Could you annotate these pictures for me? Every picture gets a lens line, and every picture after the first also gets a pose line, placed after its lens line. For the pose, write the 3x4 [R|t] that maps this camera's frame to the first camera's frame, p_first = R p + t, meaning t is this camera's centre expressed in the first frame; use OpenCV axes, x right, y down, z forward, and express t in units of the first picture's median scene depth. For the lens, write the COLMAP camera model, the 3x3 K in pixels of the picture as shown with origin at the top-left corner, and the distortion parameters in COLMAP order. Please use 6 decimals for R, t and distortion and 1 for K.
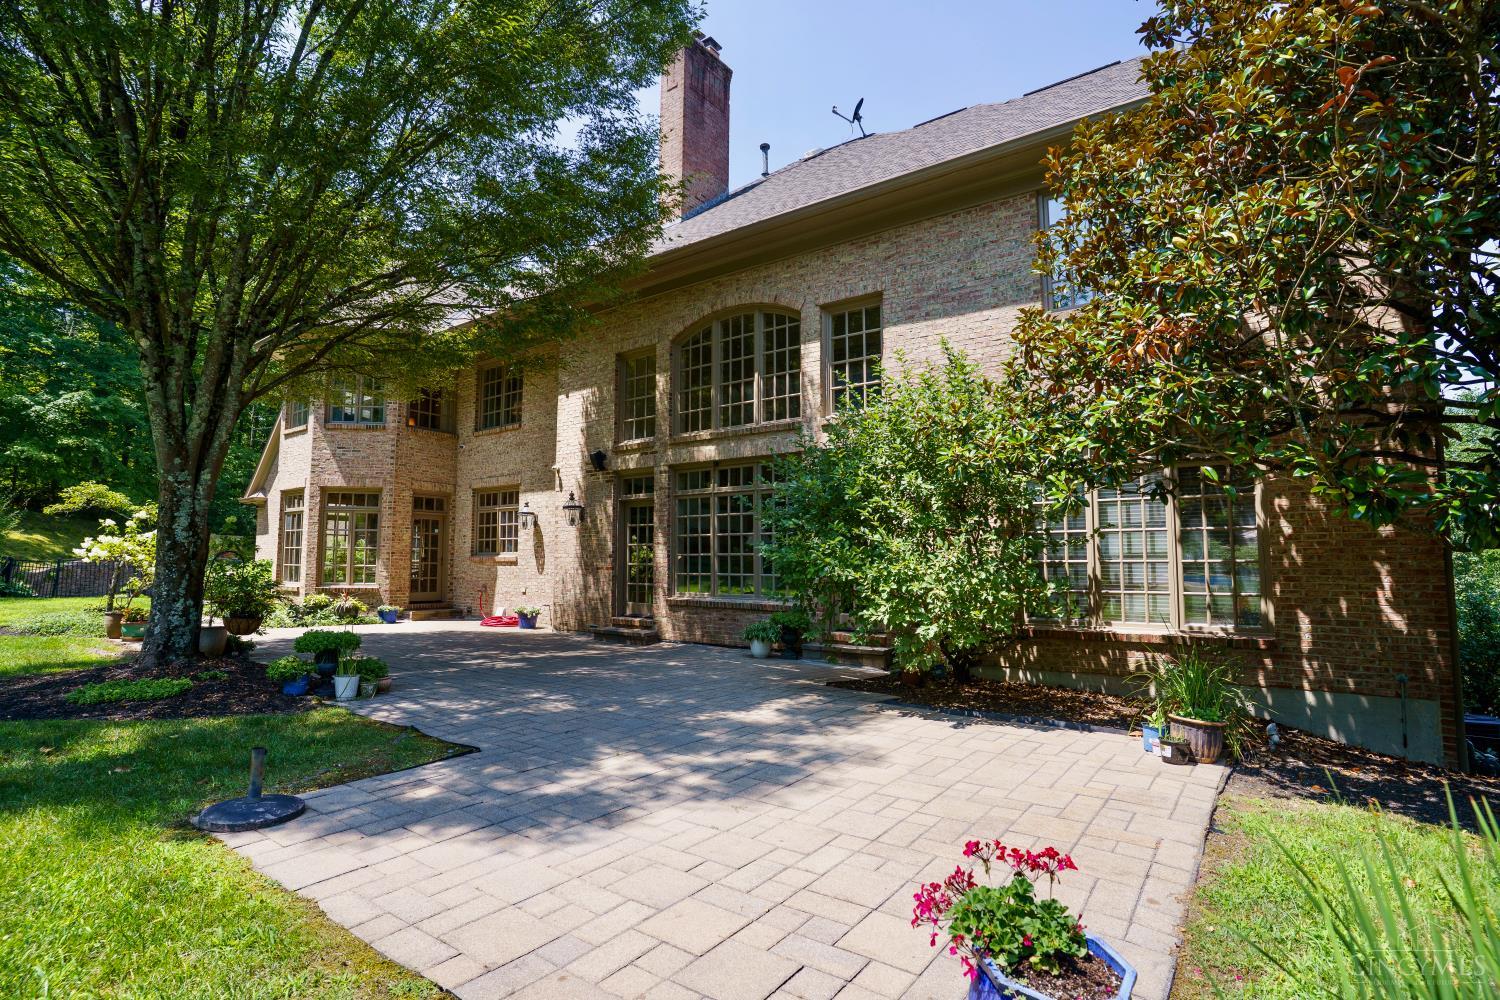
lens RADIAL K [[747.5, 0, 740.7], [0, 747.5, 500.3], [0, 0, 1]] dist [-0.071559, 0.029399]
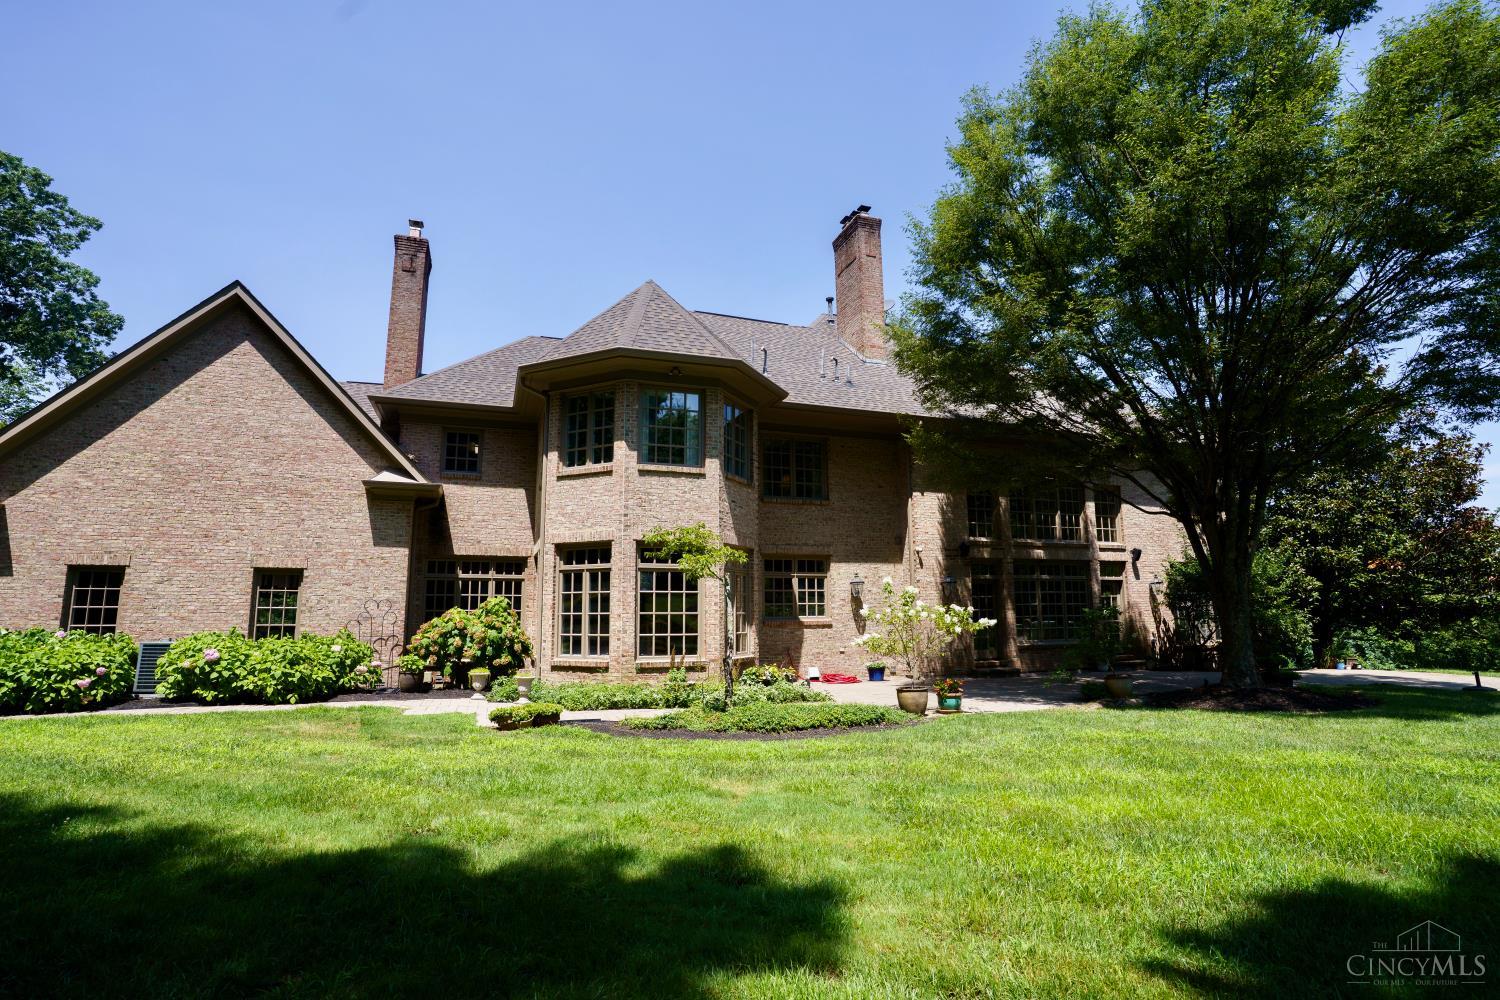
lens RADIAL K [[747.5, 0, 747.3], [0, 747.5, 500.2], [0, 0, 1]] dist [-0.071559, 0.029399]
pose [[0.543119, 0.121457, 0.830825, -1.315527], [-0.060425, 0.992571, -0.105602, 0.022801], [-0.837479, 0.007152, 0.546423, 0.486558]]
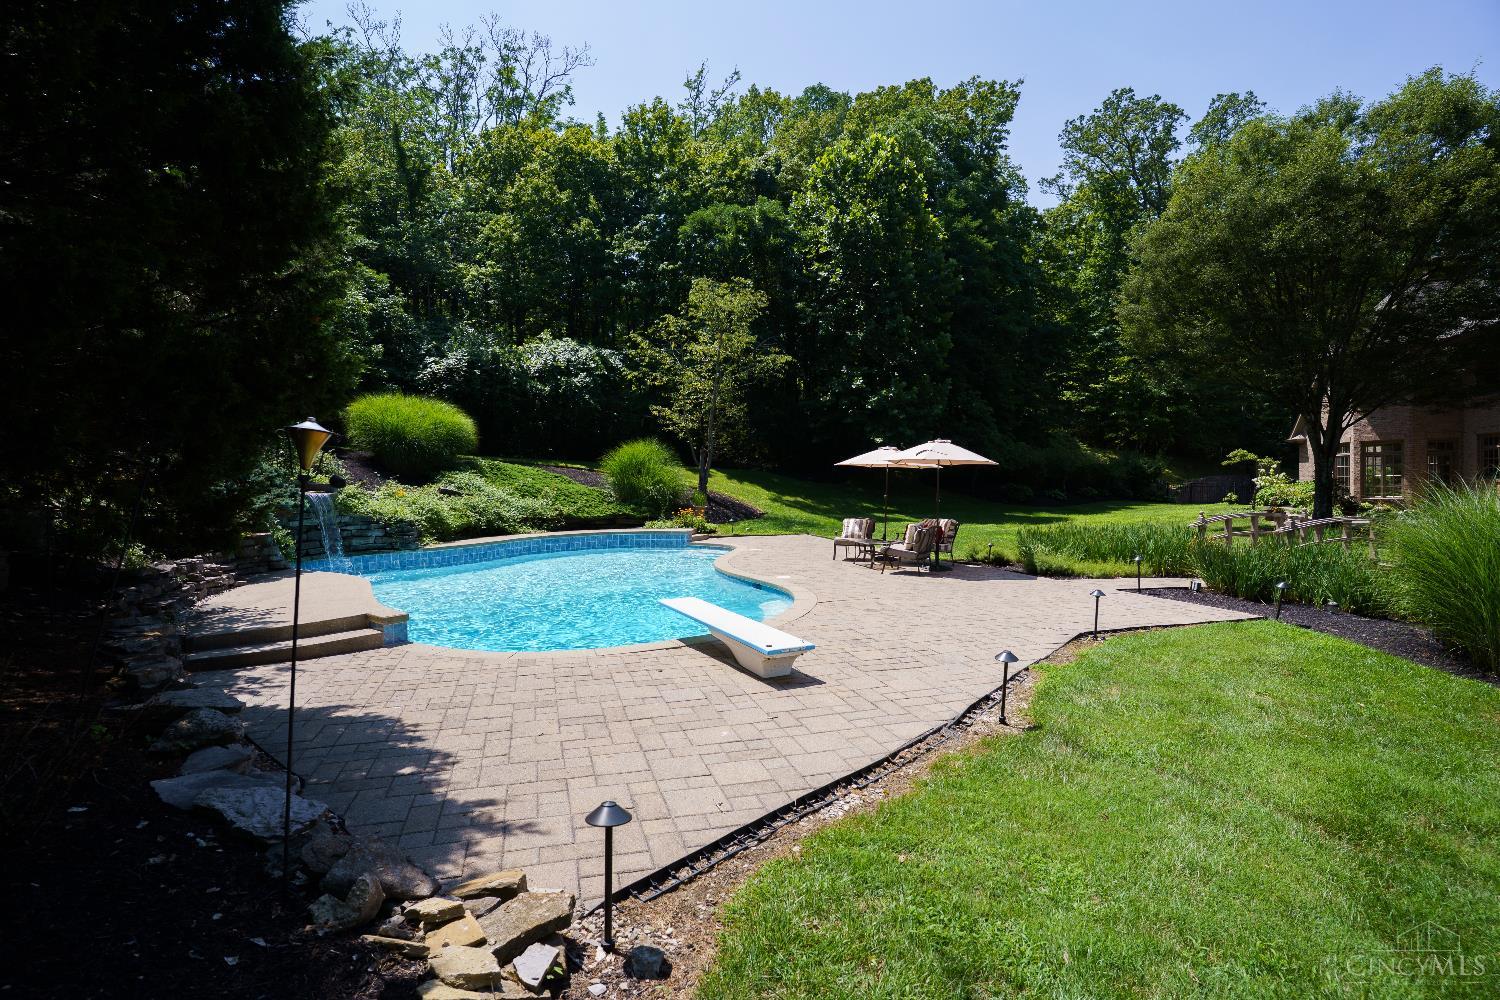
lens RADIAL K [[747.5, 0, 756.5], [0, 747.5, 508.5], [0, 0, 1]] dist [-0.071559, 0.029399]
pose [[0.379925, 0.030133, -0.924526, 0.465382], [0.086103, 0.993978, 0.067780, -0.100057], [0.921001, -0.105356, 0.375042, -0.975700]]
